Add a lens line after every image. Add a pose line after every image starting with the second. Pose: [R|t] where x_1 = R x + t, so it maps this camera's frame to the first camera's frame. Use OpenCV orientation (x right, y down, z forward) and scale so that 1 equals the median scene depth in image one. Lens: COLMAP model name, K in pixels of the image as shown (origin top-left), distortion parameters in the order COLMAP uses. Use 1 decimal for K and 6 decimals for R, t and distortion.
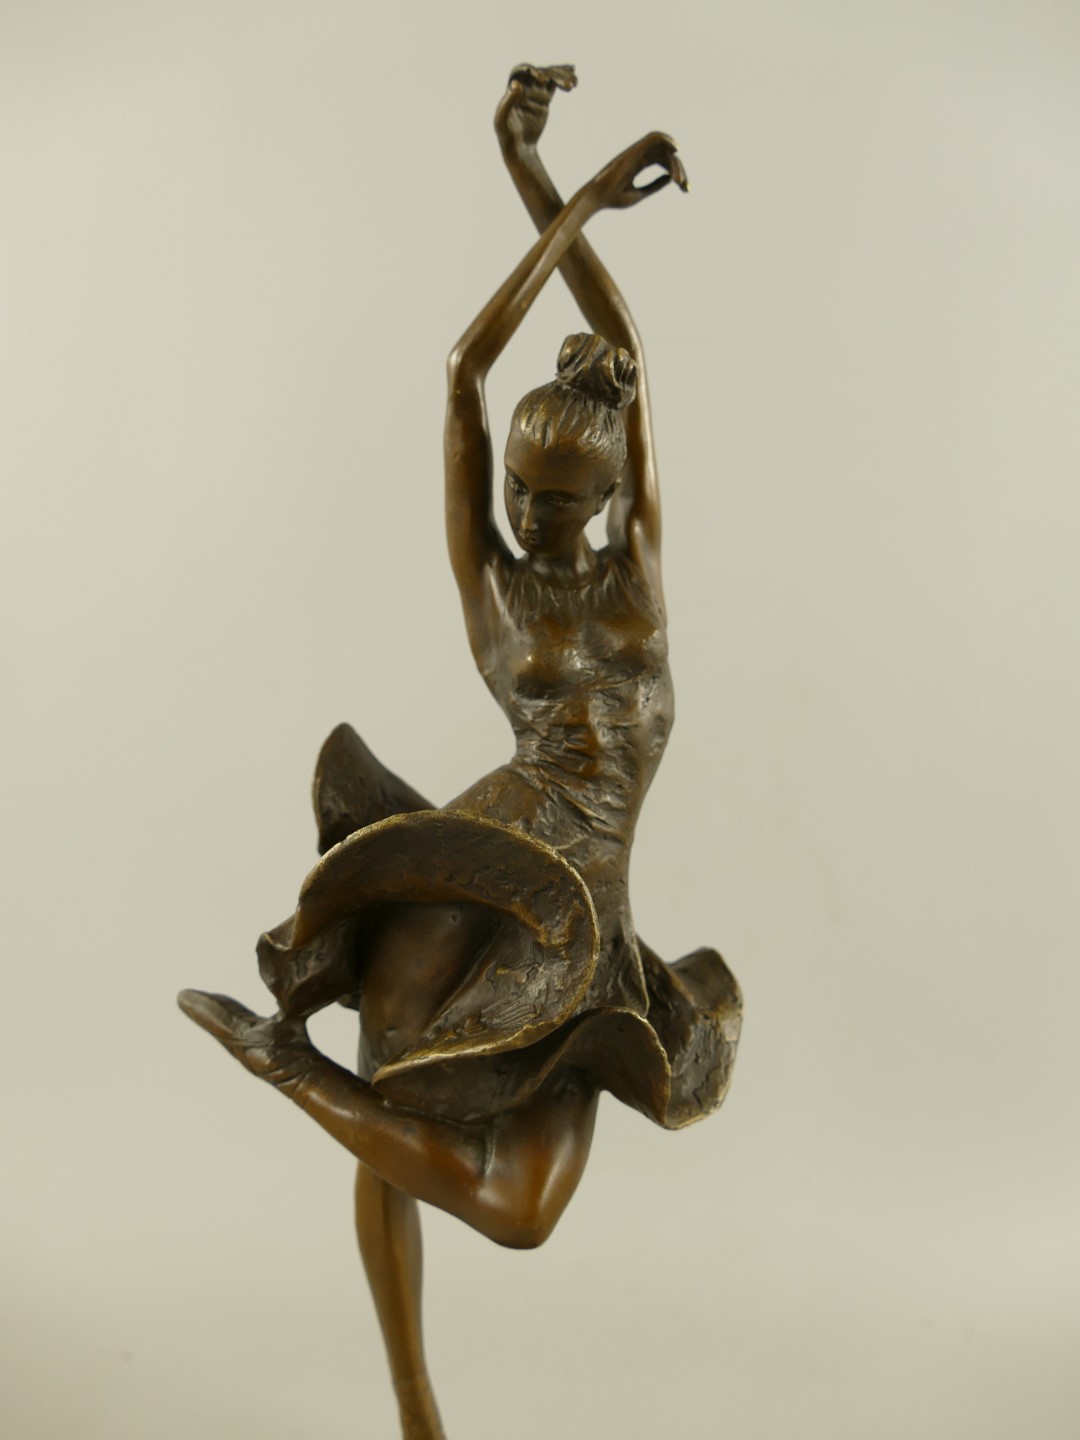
lens RADIAL K [[1159.7, 0, 540.0], [0, 1159.7, 720.0], [0, 0, 1]] dist [-0.028135, 0.002054]
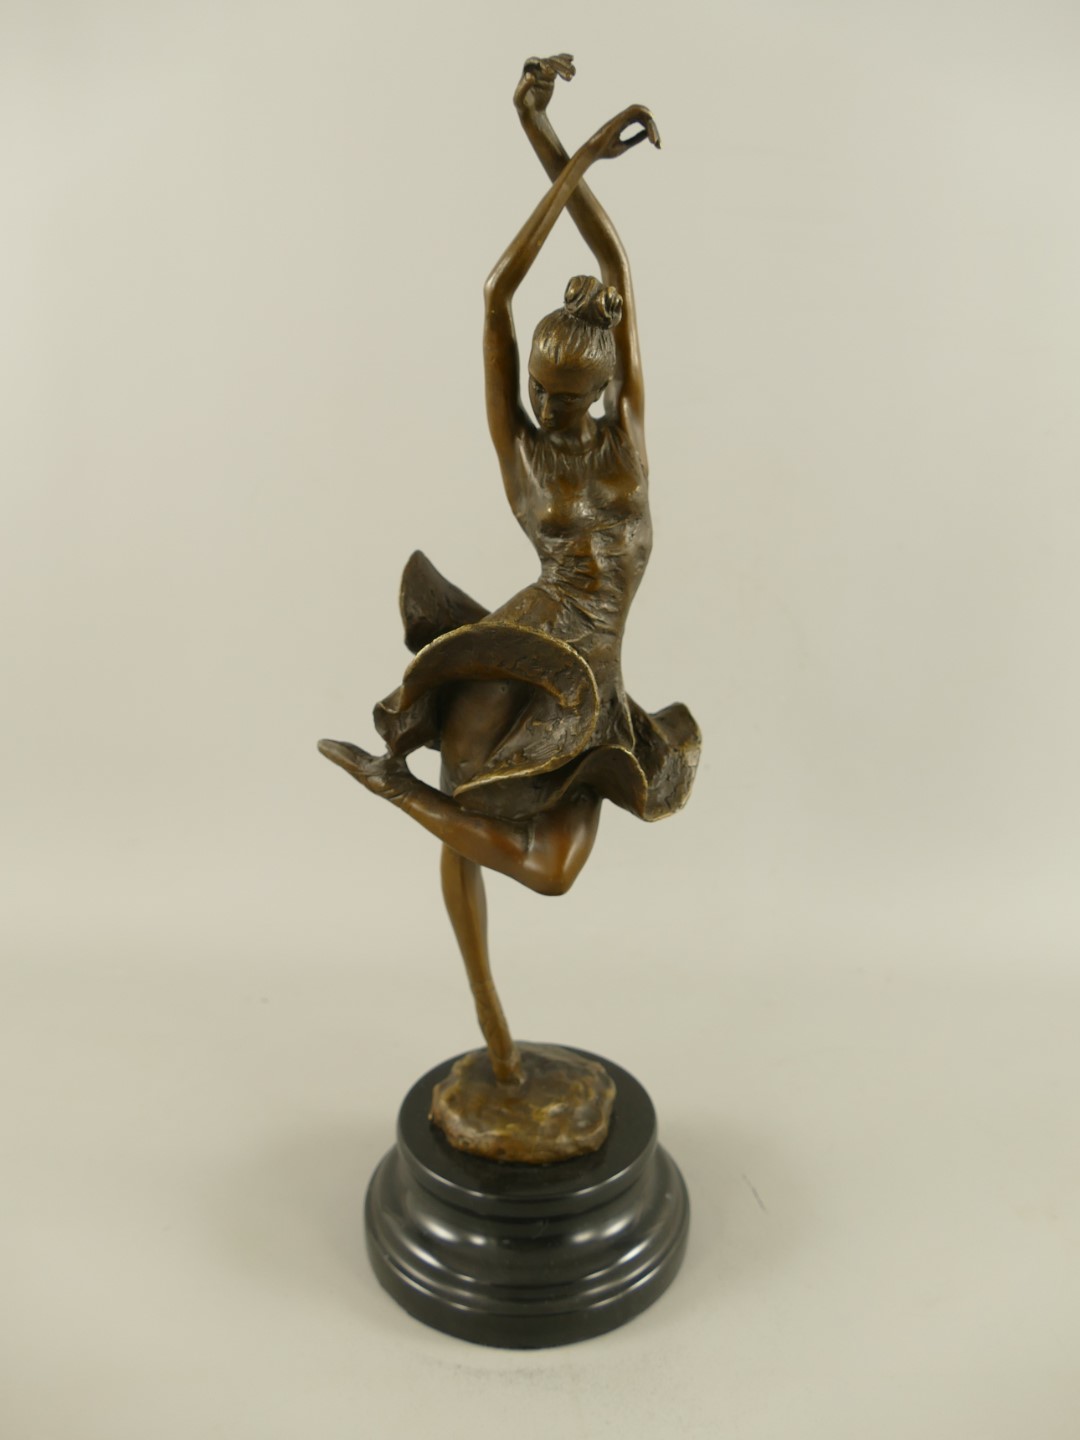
lens RADIAL K [[1159.7, 0, 540.0], [0, 1159.7, 720.0], [0, 0, 1]] dist [-0.028135, 0.002054]
pose [[0.999595, -0.020331, -0.019931, 0.002560], [0.024213, 0.975318, 0.219471, -0.113930], [0.014977, -0.219865, 0.975415, -0.454766]]
